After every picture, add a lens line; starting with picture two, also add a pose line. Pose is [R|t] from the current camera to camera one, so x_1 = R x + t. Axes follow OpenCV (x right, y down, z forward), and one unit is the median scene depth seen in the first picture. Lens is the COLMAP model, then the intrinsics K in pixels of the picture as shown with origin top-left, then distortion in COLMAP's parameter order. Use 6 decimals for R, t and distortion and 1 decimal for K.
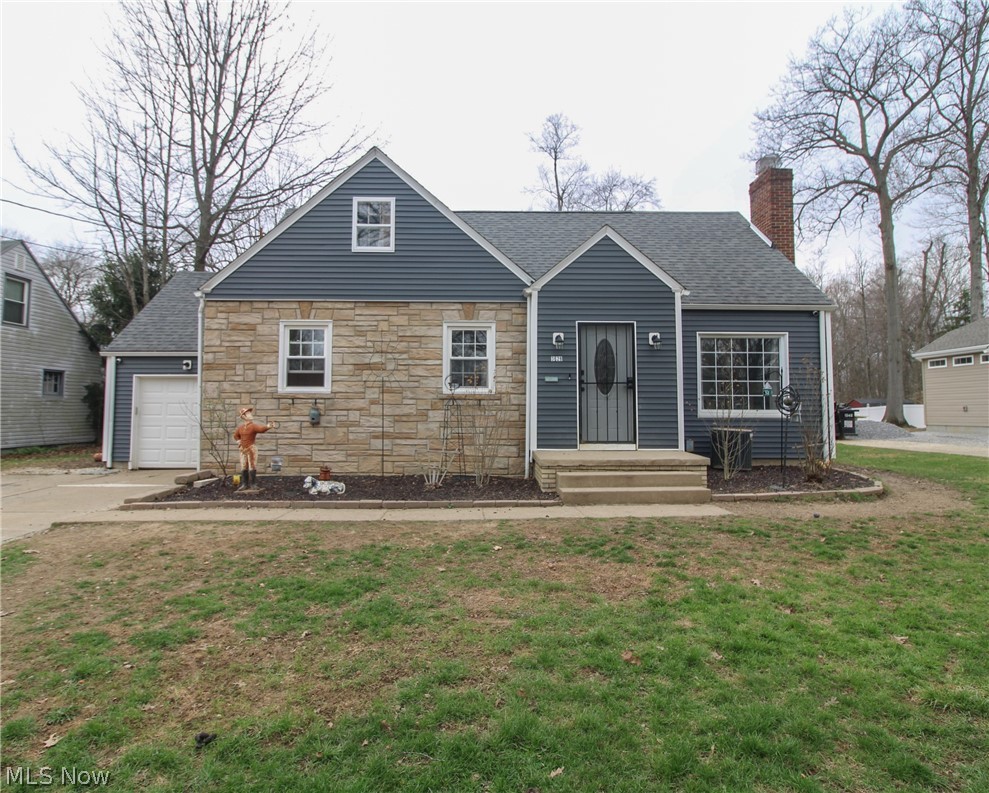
lens RADIAL K [[563.9, 0, 476.6], [0, 563.9, 375.0], [0, 0, 1]] dist [0.000655, -0.000012]
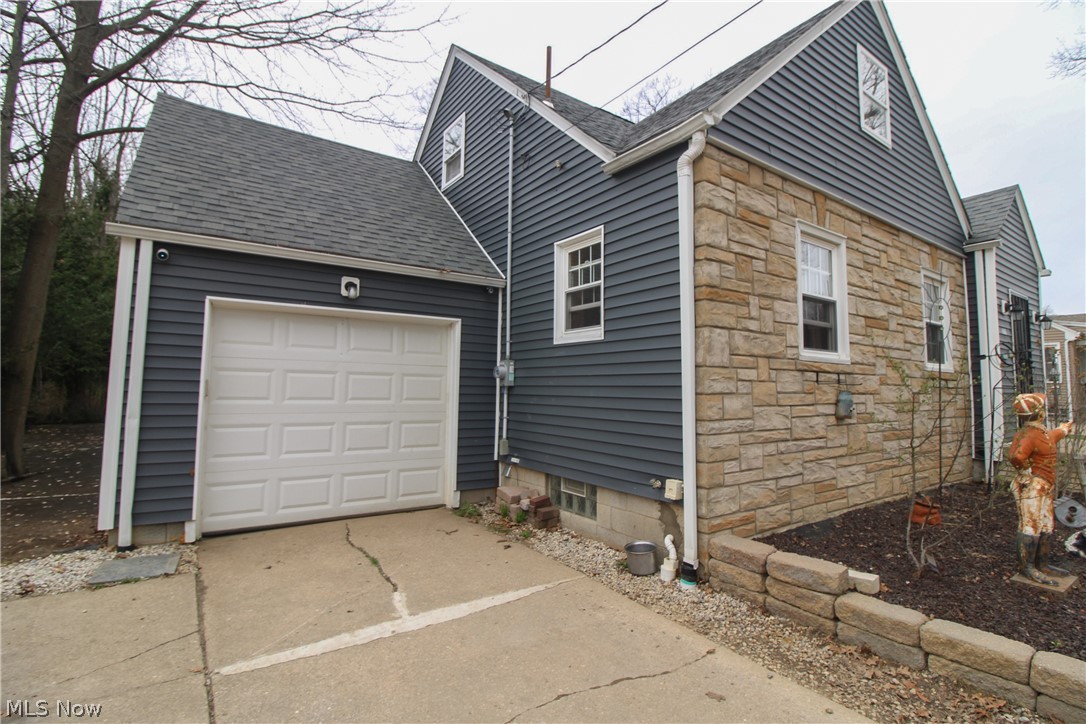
lens RADIAL K [[511.2, 0, 548.4], [0, 511.2, 346.5], [0, 0, 1]] dist [-0.000472, -0.012937]
pose [[0.821277, 0.053184, 0.568046, -0.795118], [-0.047309, 0.998565, -0.025093, 0.041746], [-0.568565, -0.006266, 0.822614, 0.745589]]
